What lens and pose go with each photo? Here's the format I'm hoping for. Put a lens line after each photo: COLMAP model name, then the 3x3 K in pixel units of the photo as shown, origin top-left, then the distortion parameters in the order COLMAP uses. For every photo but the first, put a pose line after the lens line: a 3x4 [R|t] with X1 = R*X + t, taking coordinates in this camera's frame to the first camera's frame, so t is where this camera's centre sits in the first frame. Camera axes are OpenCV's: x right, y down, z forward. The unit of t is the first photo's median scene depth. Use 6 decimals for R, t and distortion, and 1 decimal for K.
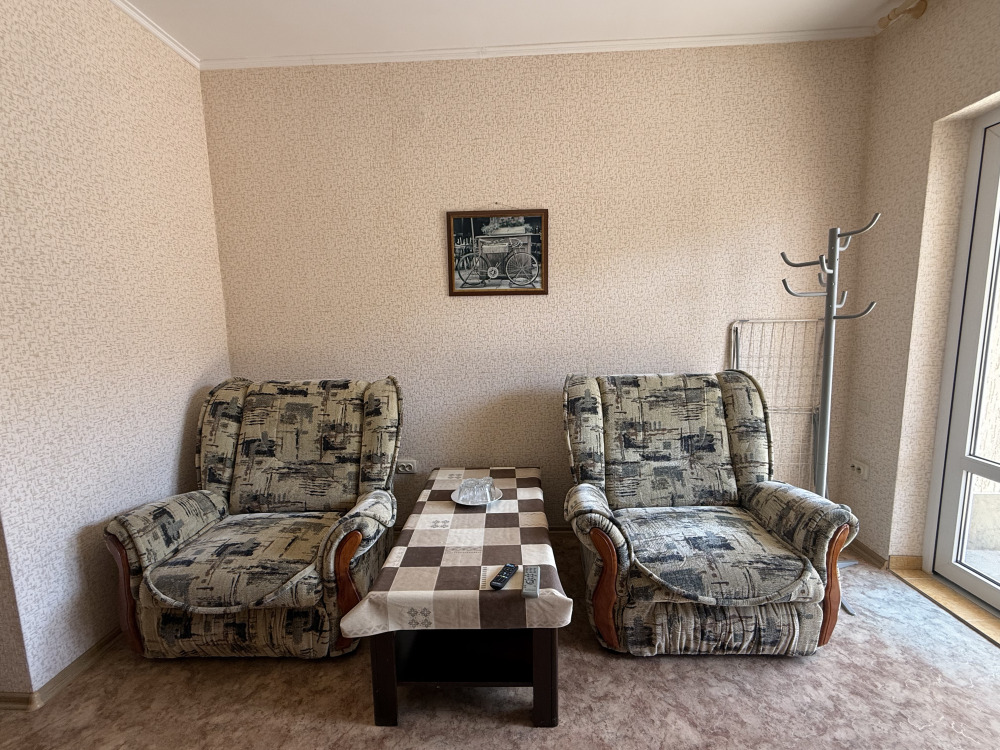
lens RADIAL K [[447.0, 0, 496.0], [0, 447.0, 370.7], [0, 0, 1]] dist [-0.005287, -0.000940]
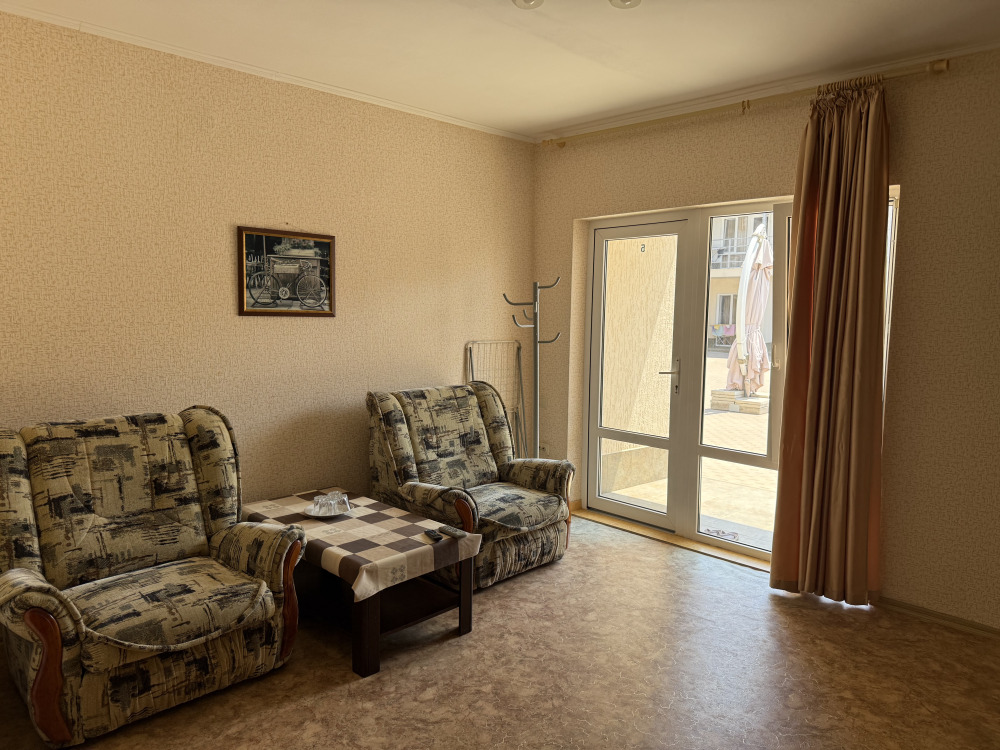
lens RADIAL K [[683.2, 0, 500.3], [0, 683.2, 375.0], [0, 0, 1]] dist [-0.024403, -0.017080]
pose [[0.682100, -0.039513, 0.730190, -0.902699], [0.067645, 0.997667, -0.009203, 0.004279], [-0.728123, 0.055671, 0.683182, -0.400668]]
